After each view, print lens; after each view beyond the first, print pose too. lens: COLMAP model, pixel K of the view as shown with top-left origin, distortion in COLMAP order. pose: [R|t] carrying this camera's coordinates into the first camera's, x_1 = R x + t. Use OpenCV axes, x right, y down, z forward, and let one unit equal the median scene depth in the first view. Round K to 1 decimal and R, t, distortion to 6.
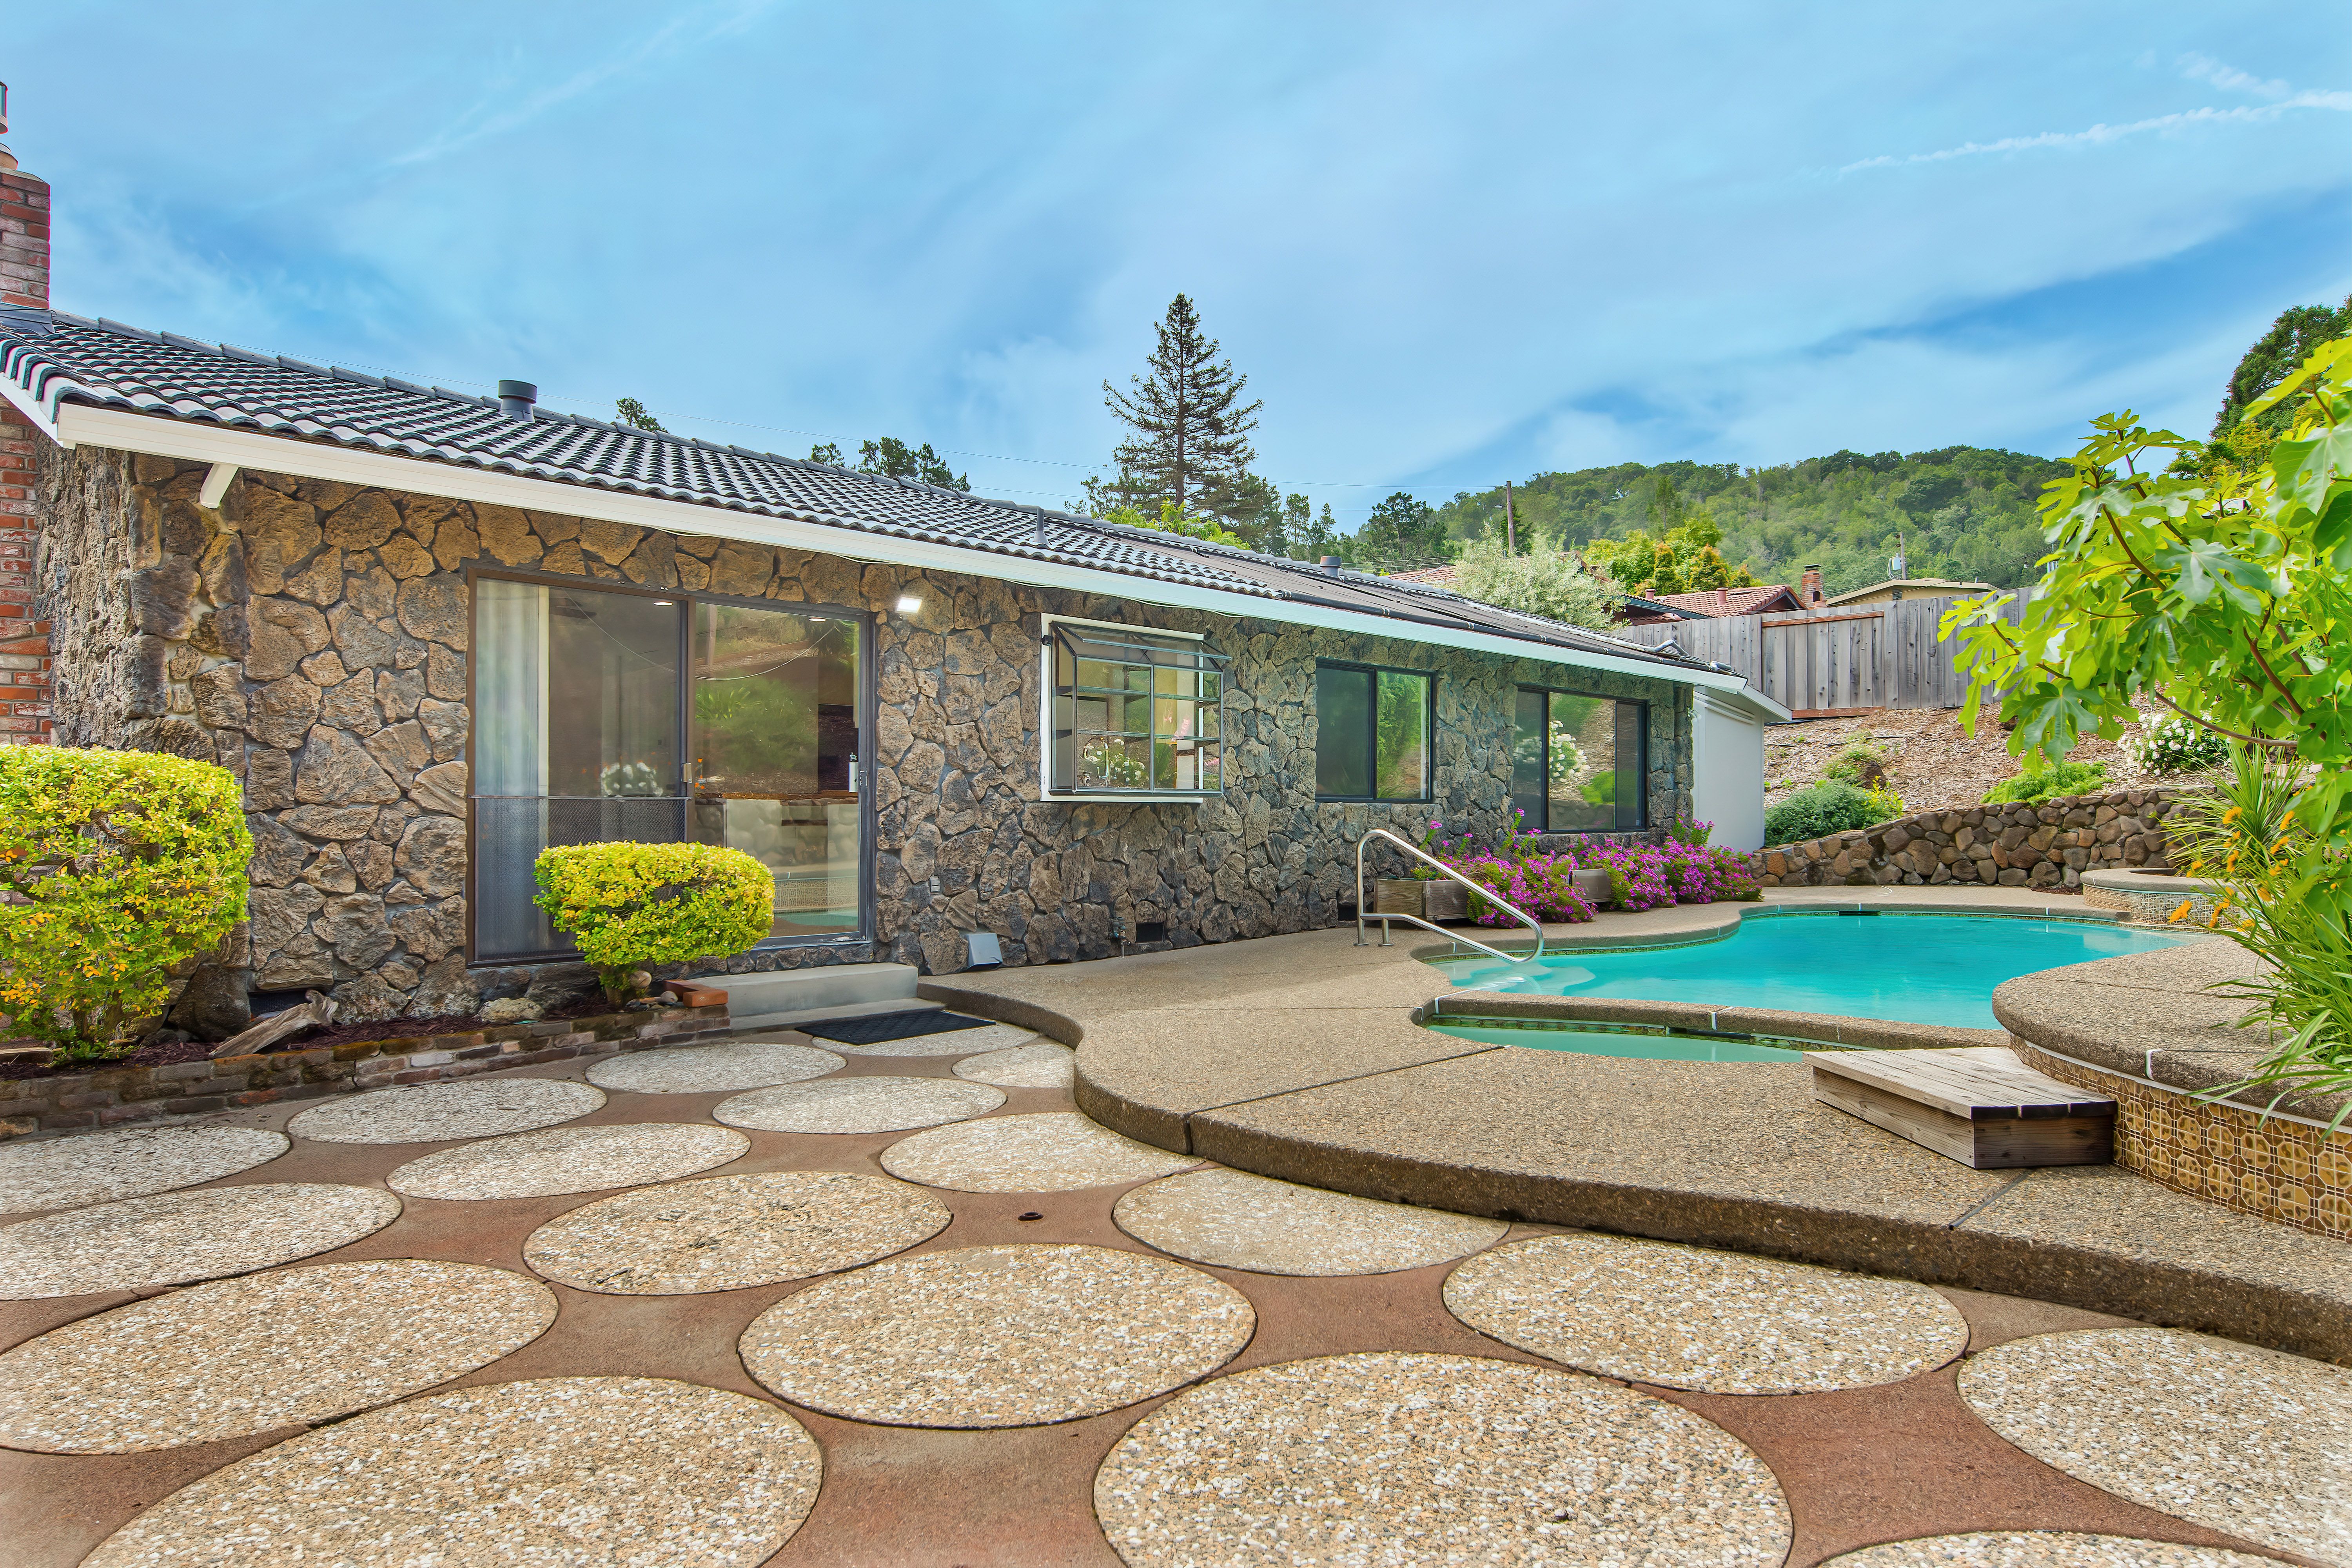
lens RADIAL K [[1461.5, 0, 1210.2], [0, 1461.5, 819.5], [0, 0, 1]] dist [-0.015876, 0.000735]
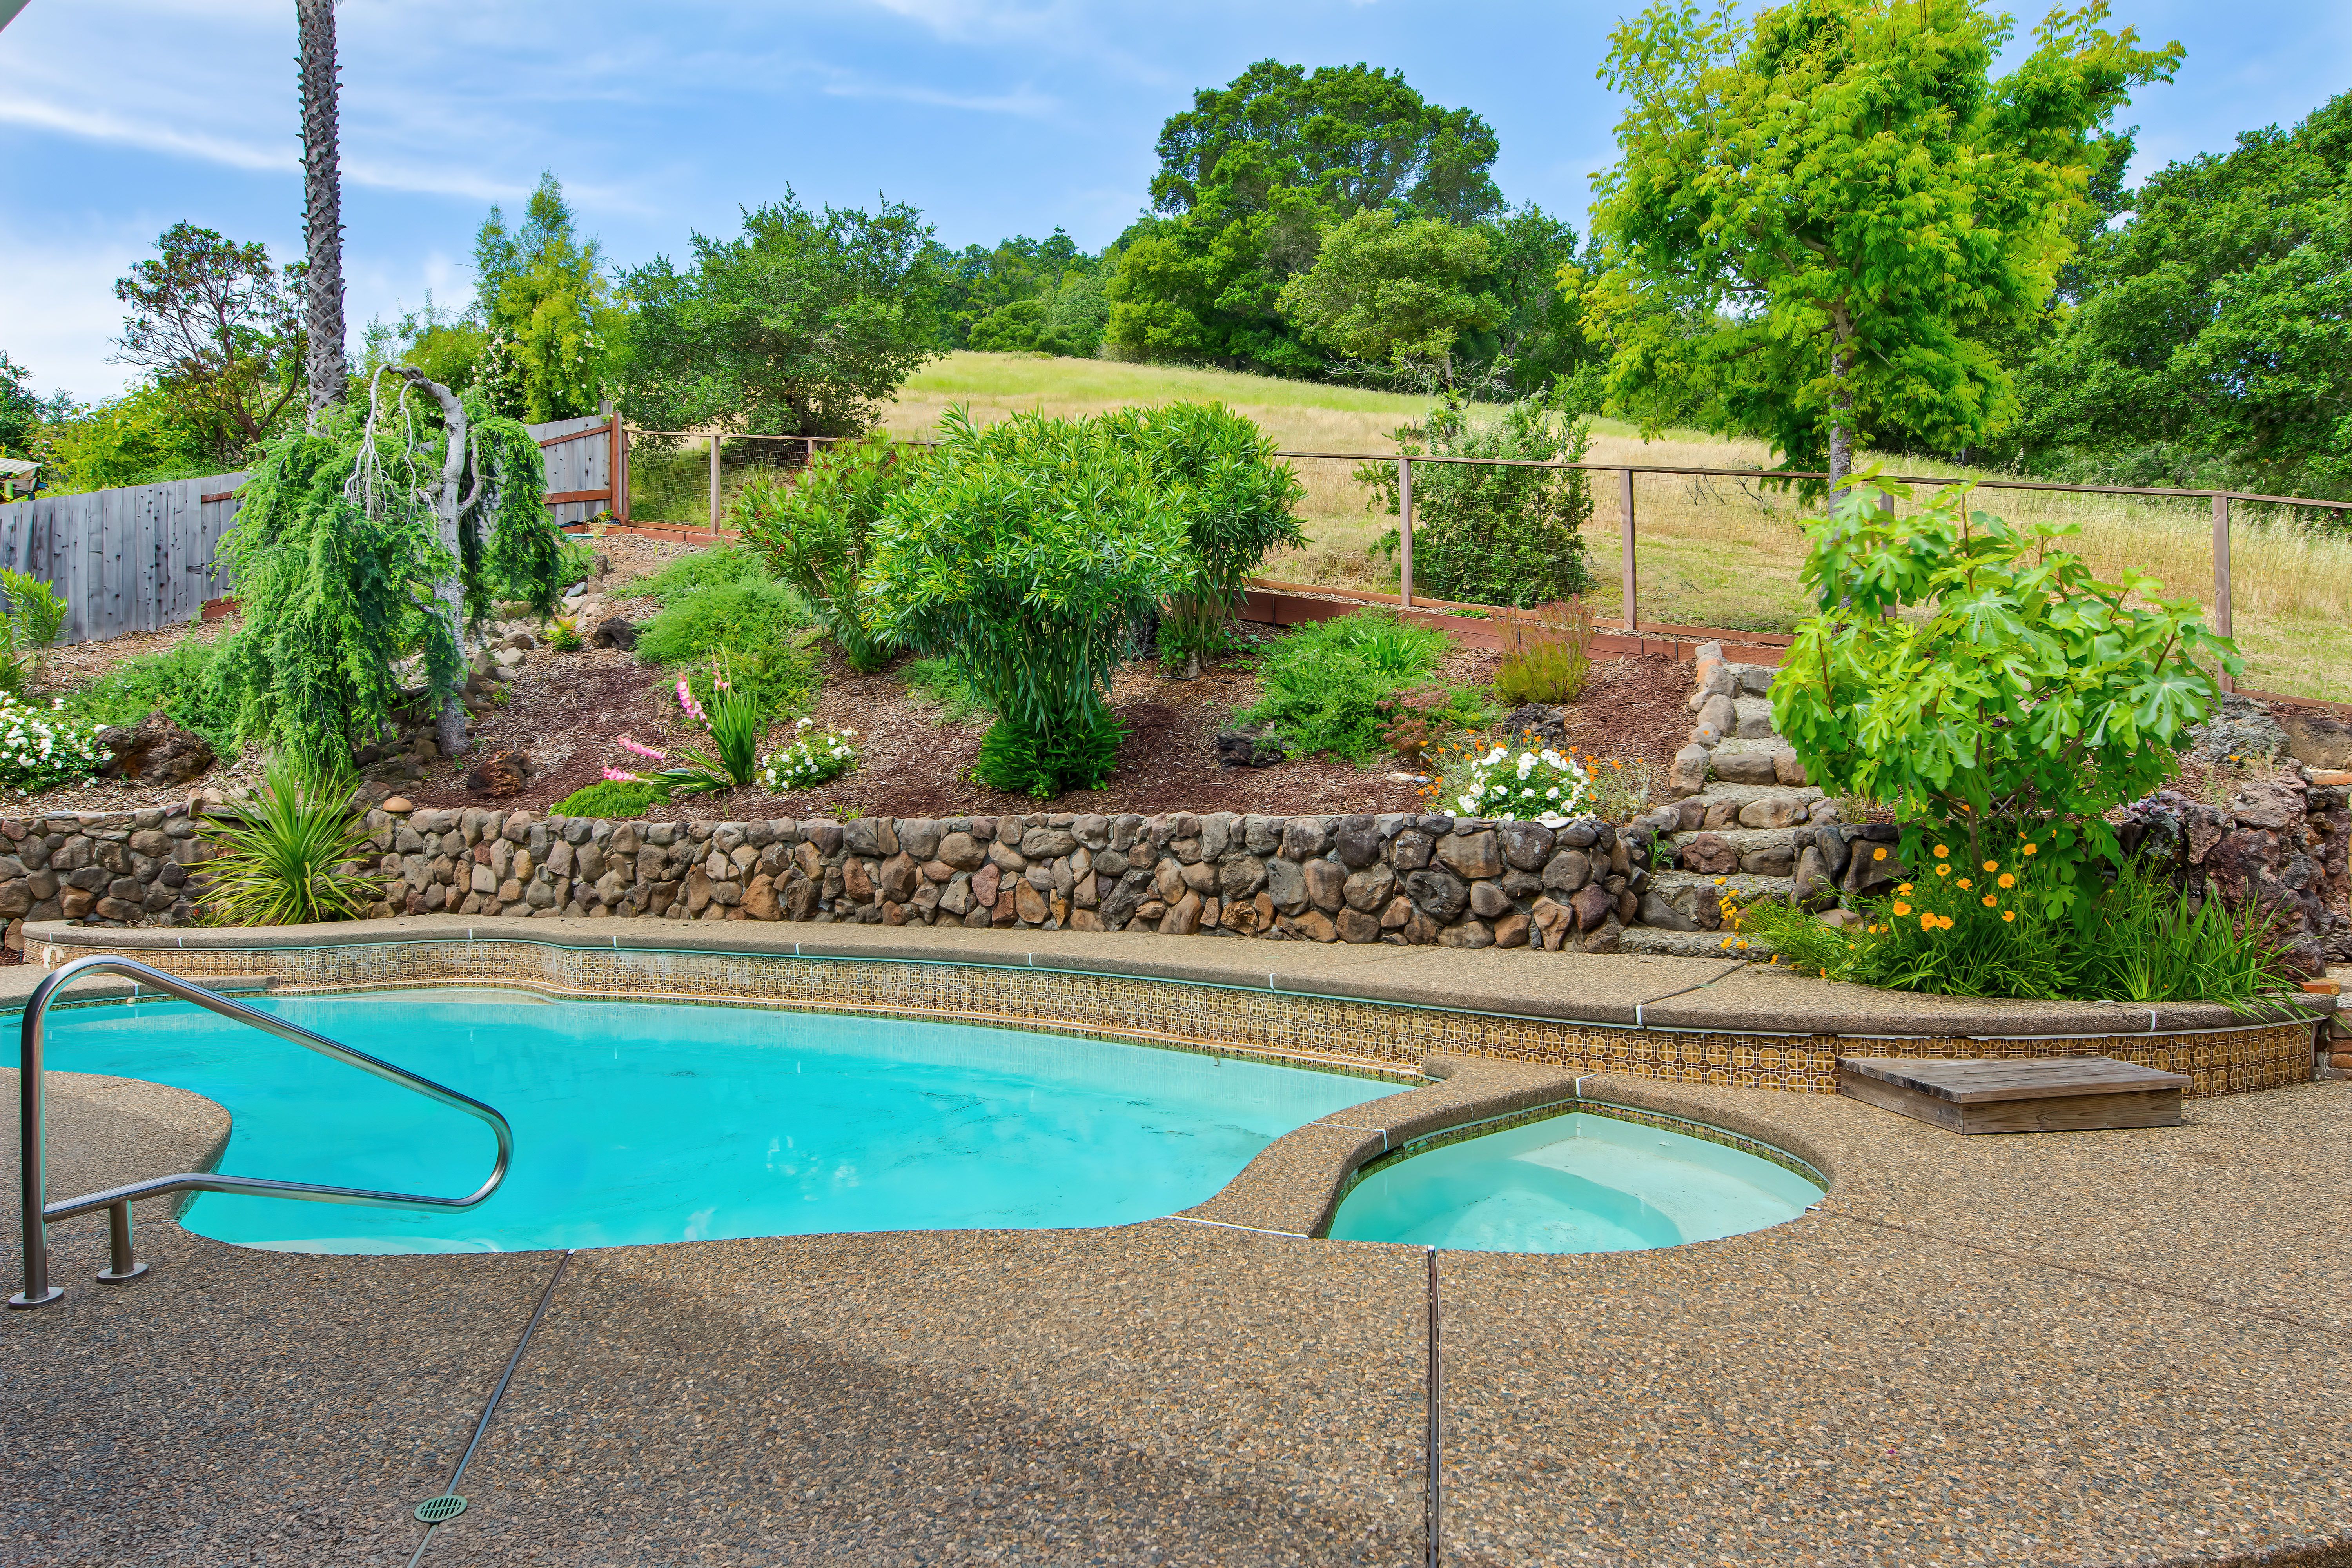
lens RADIAL K [[1461.5, 0, 1161.5], [0, 1461.5, 786.8], [0, 0, 1]] dist [-0.015876, 0.000735]
pose [[-0.106099, 0.014882, 0.994244, -0.272486], [0.018712, 0.999741, -0.012968, -0.026208], [-0.994179, 0.017229, -0.106350, 0.812468]]
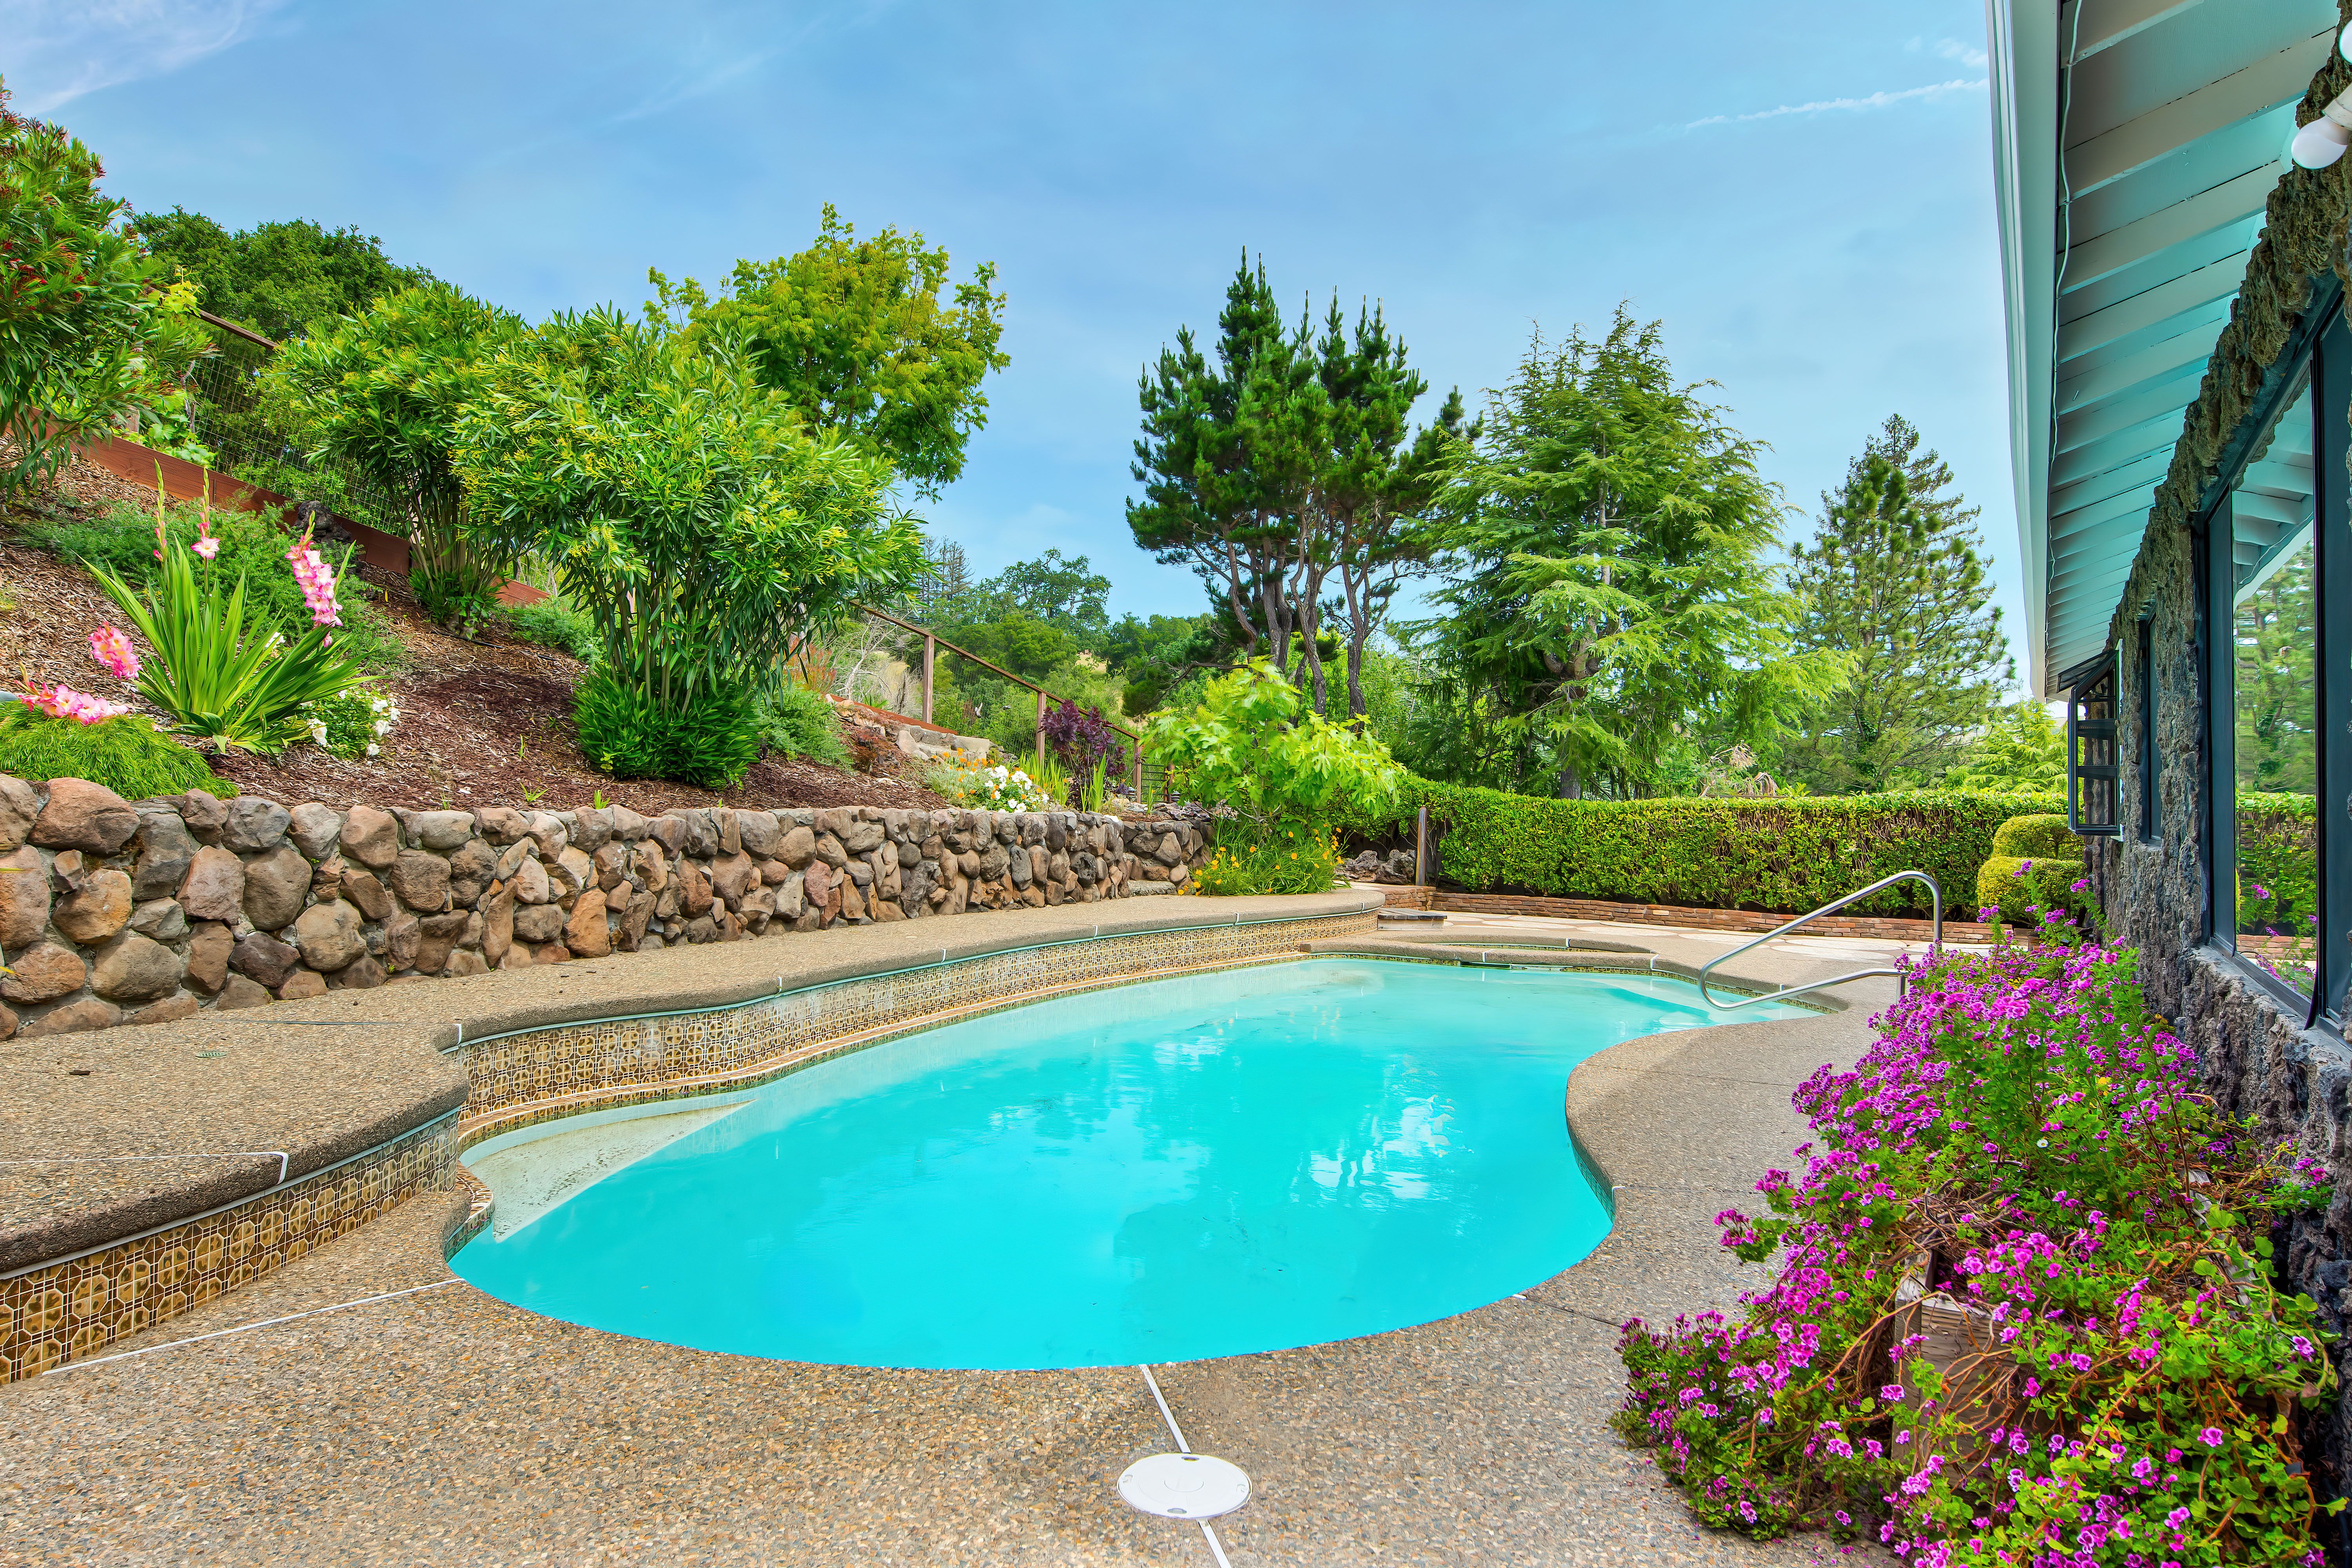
lens RADIAL K [[1461.5, 0, 1189.0], [0, 1461.5, 789.4], [0, 0, 1]] dist [-0.015876, 0.000735]
pose [[-0.980087, -0.012014, -0.198207, 0.719256], [-0.010803, 0.999916, -0.007189, -0.029074], [0.198276, -0.004905, -0.980134, 1.799292]]
